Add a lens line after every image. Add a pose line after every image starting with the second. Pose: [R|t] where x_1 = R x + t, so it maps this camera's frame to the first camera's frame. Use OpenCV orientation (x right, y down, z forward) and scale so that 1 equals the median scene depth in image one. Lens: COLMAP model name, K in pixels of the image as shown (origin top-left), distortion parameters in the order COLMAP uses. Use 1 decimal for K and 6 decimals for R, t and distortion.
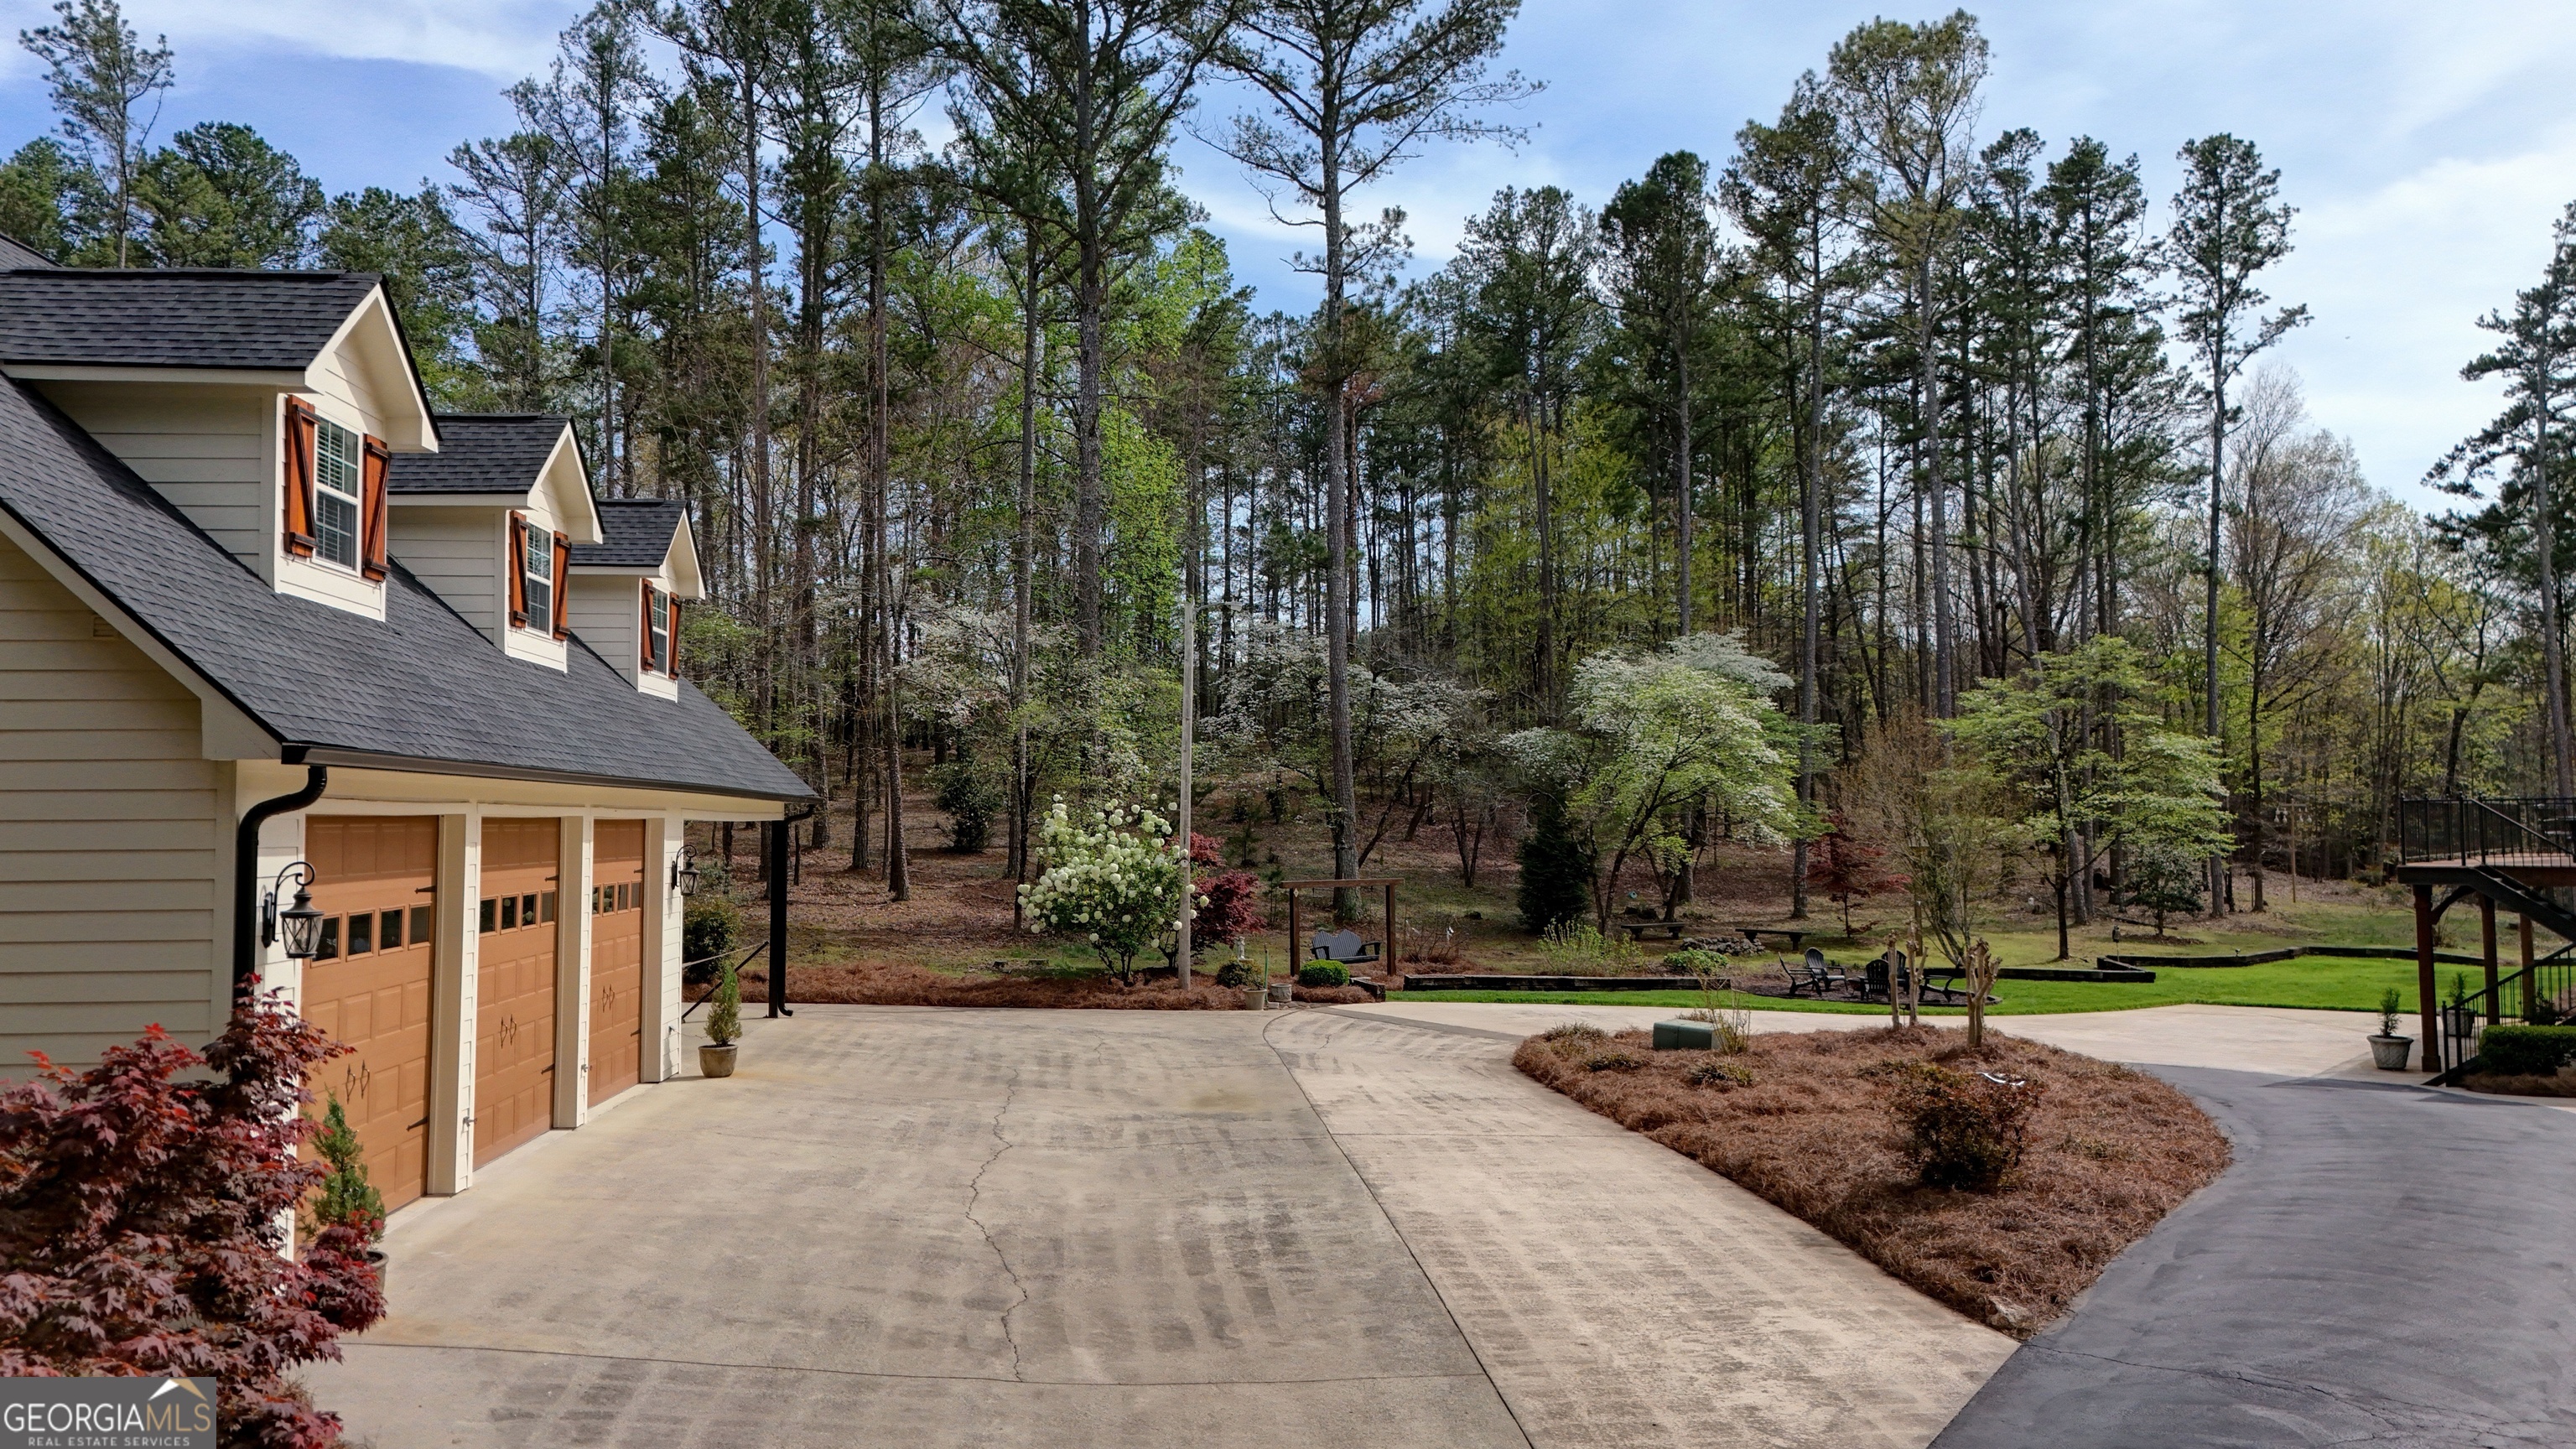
lens RADIAL K [[1837.2, 0, 1282.1], [0, 1837.2, 735.5], [0, 0, 1]] dist [0.062141, -0.065640]
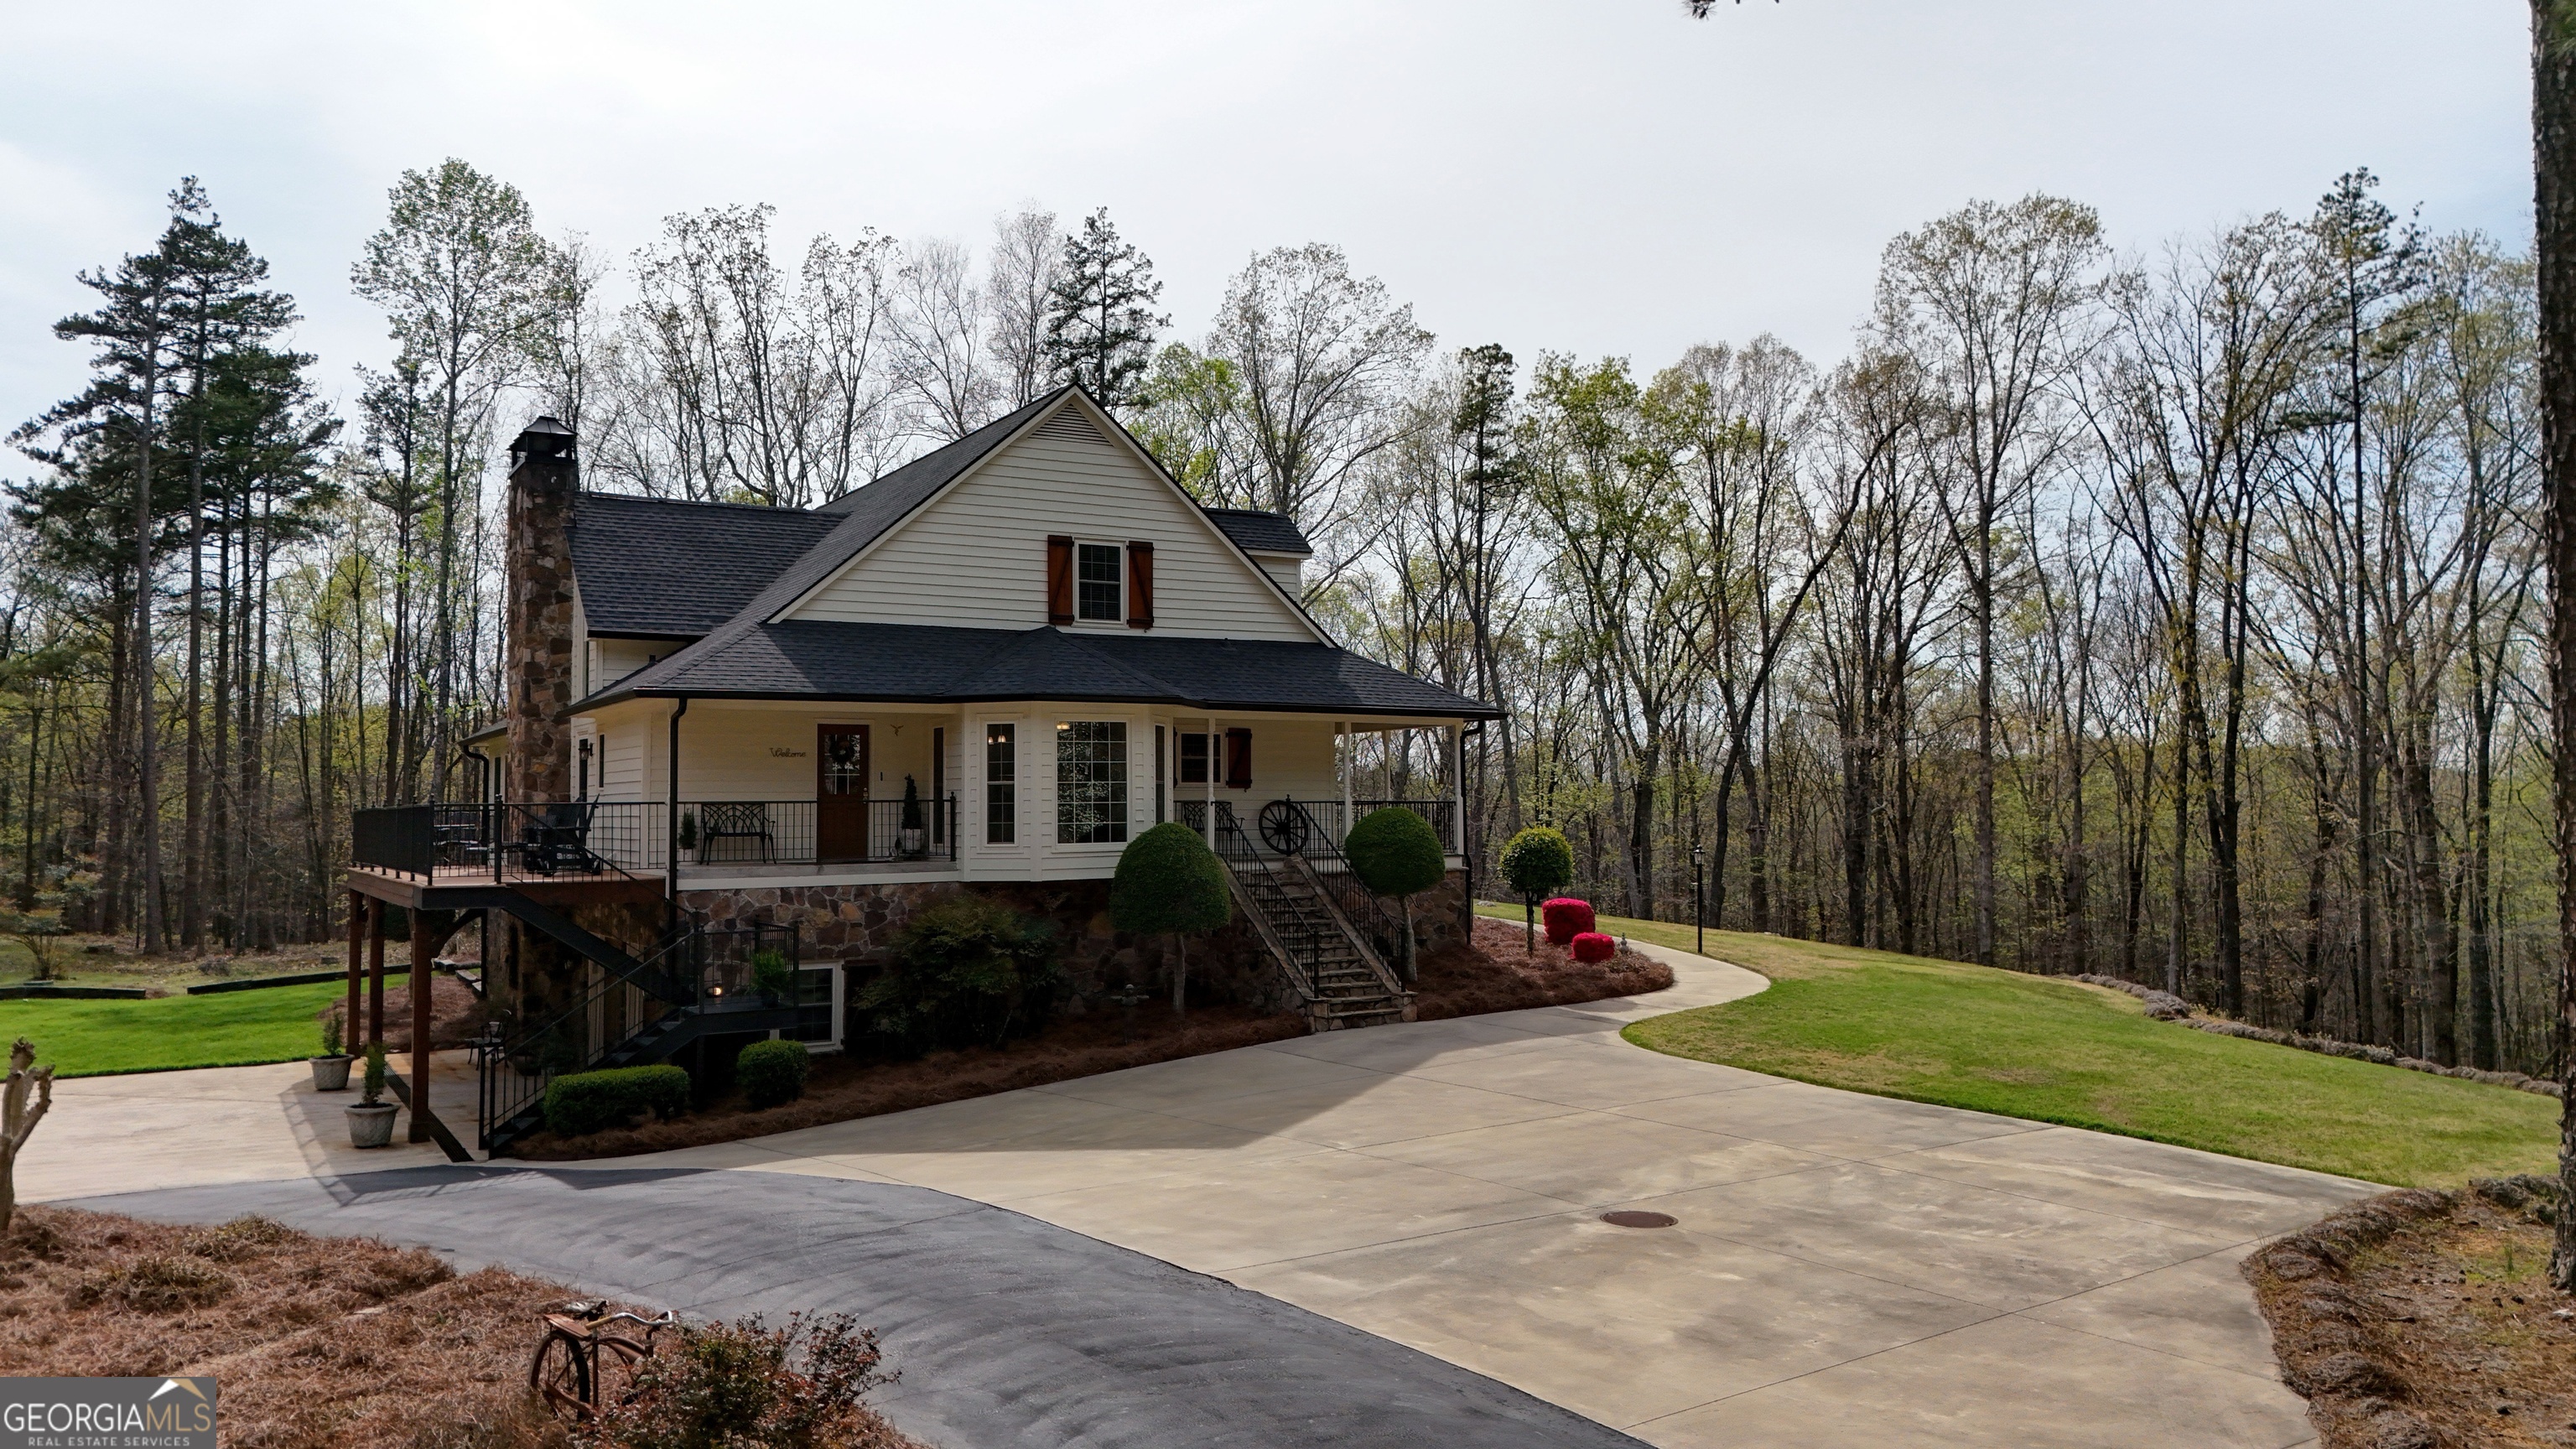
lens RADIAL K [[1870.5, 0, 1286.6], [0, 1870.5, 714.0], [0, 0, 1]] dist [0.037858, -0.028610]
pose [[0.326368, 0.055092, 0.943636, -0.016235], [-0.038528, 0.998246, -0.044955, 0.007319], [-0.944457, -0.021685, 0.327918, 0.153555]]
